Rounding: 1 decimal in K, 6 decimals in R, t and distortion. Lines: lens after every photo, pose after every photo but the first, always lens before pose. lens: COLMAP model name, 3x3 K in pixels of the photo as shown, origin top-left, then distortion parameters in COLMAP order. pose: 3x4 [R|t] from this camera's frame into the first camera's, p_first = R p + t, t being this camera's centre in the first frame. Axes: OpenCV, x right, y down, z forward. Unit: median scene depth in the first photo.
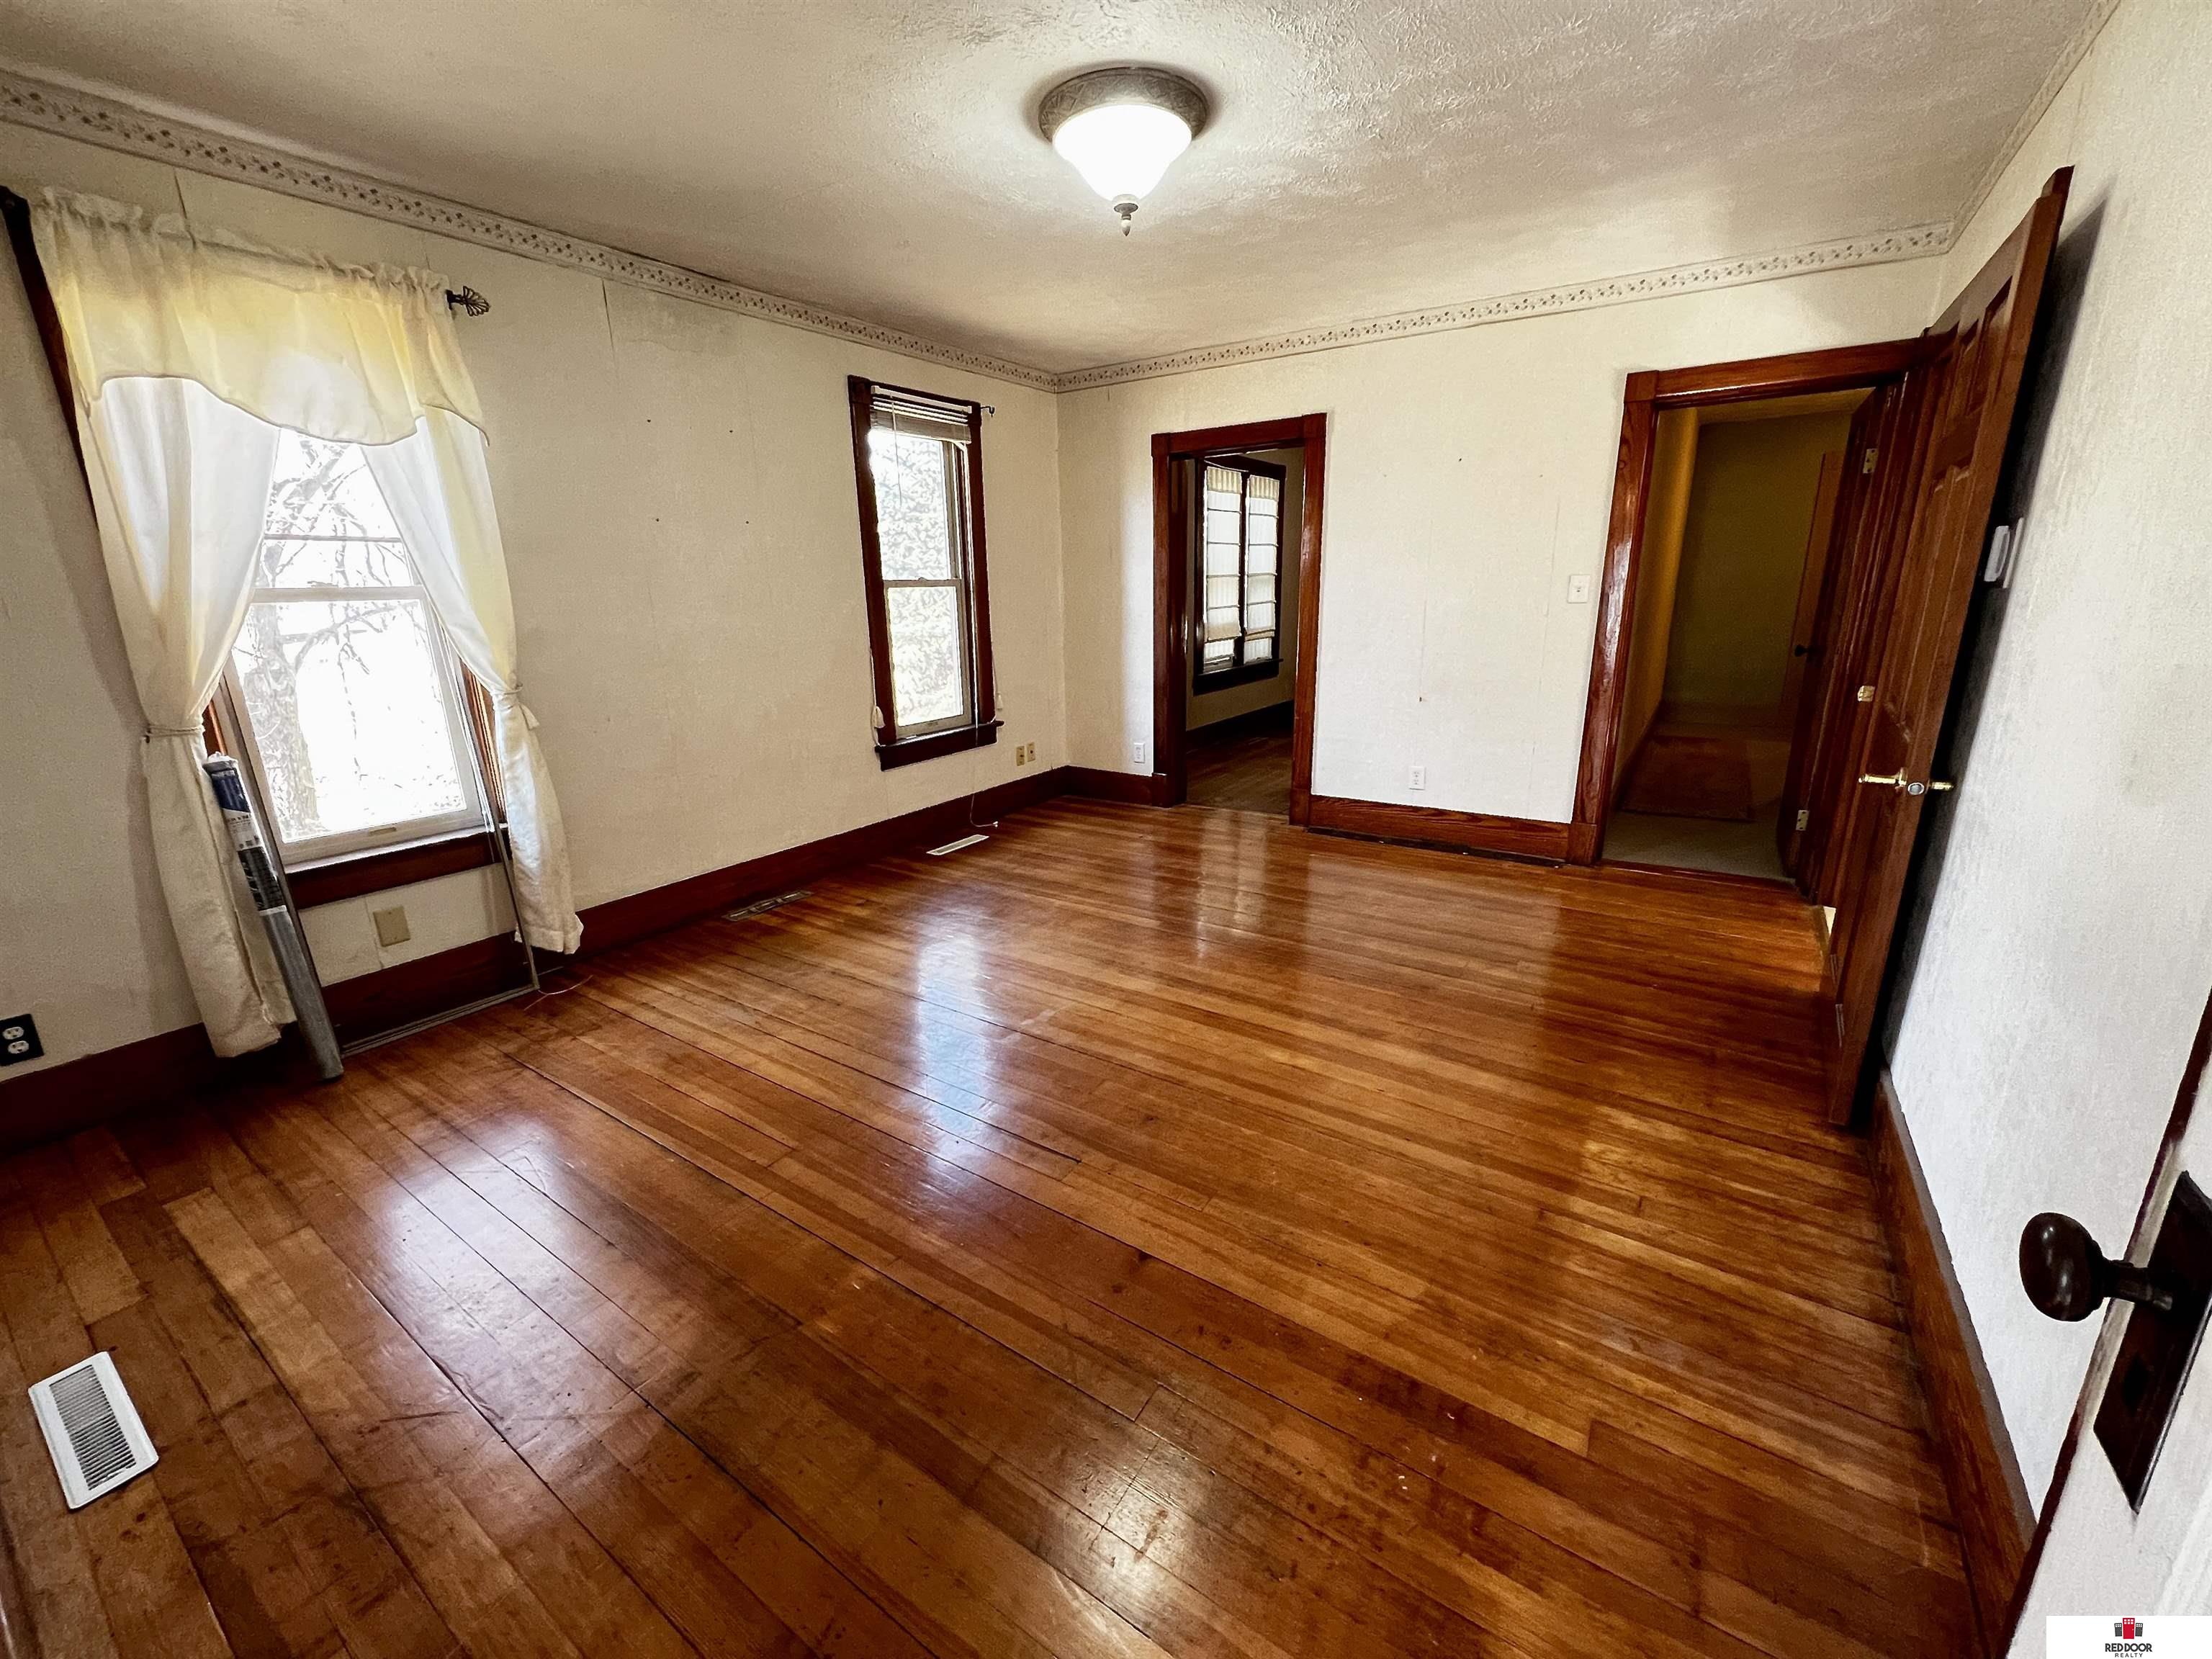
lens RADIAL K [[886.4, 0, 1106.0], [0, 886.4, 829.5], [0, 0, 1]] dist [-0.000575, -0.000247]
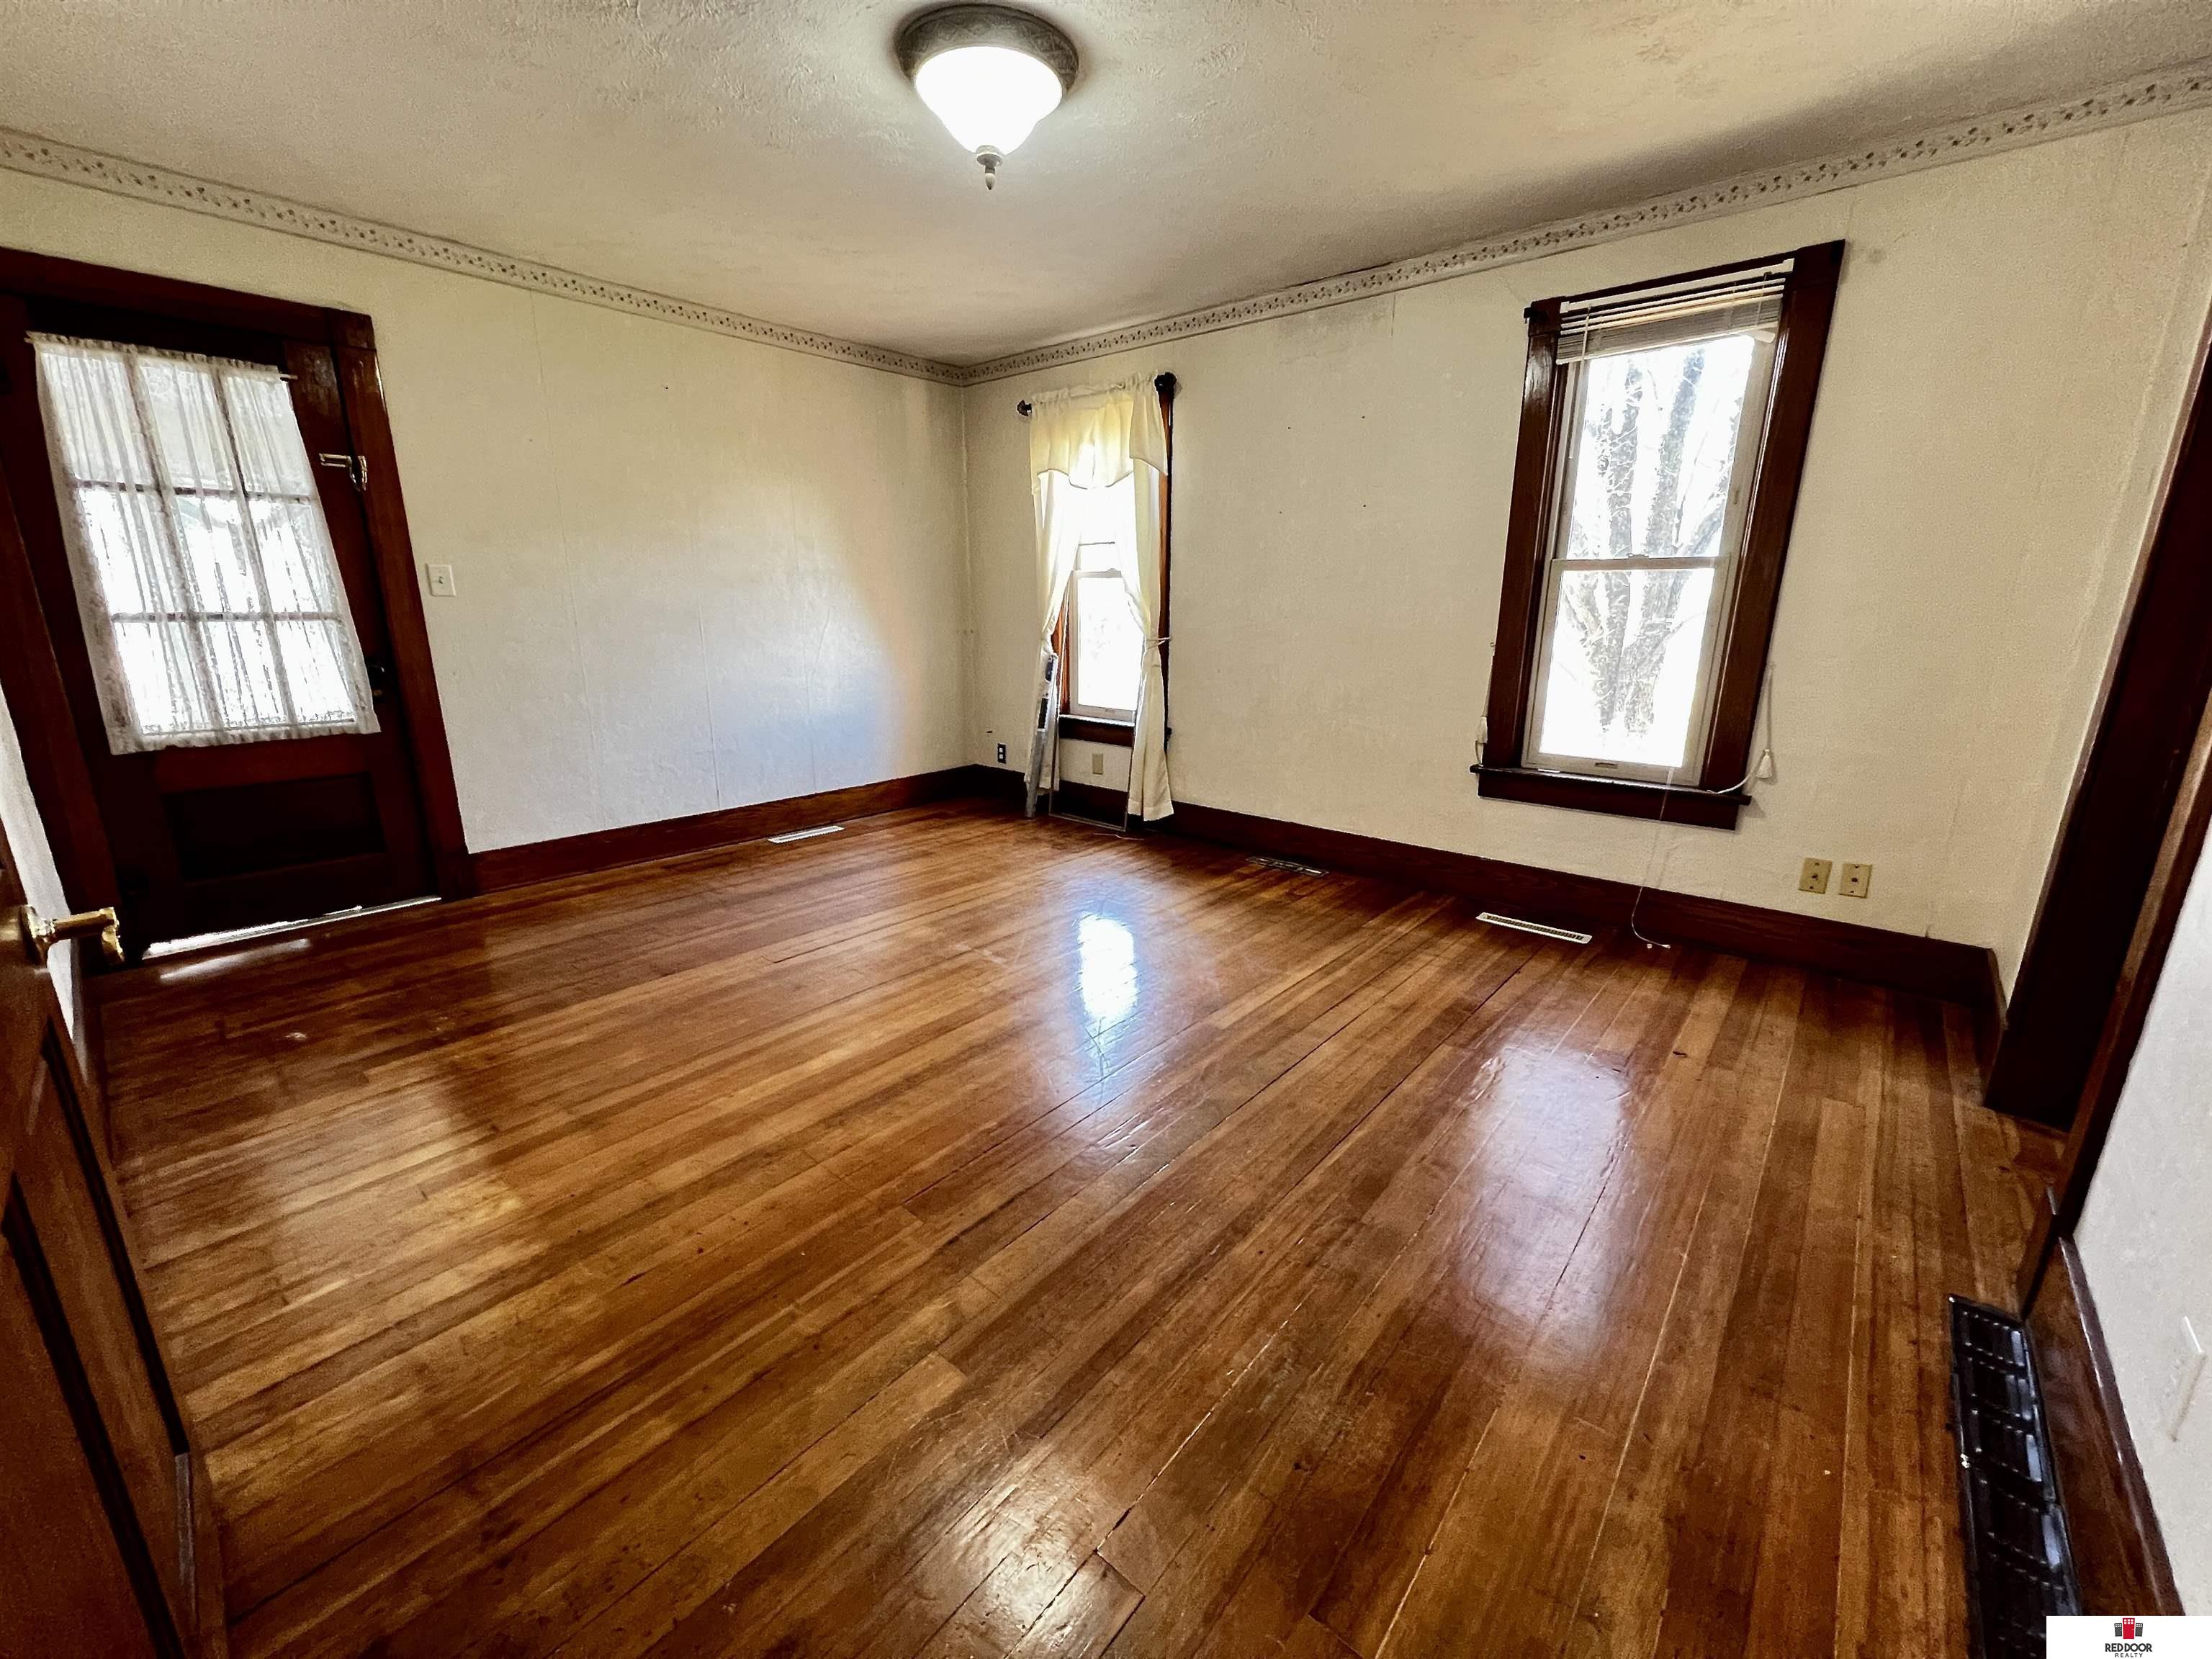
lens RADIAL K [[882.4, 0, 1092.2], [0, 882.4, 827.5], [0, 0, 1]] dist [0.000367, 0.000149]
pose [[-0.126951, 0.270003, -0.954454, 0.696148], [-0.266862, 0.917464, 0.295034, -0.223146], [0.955337, 0.292162, -0.044419, 0.854783]]
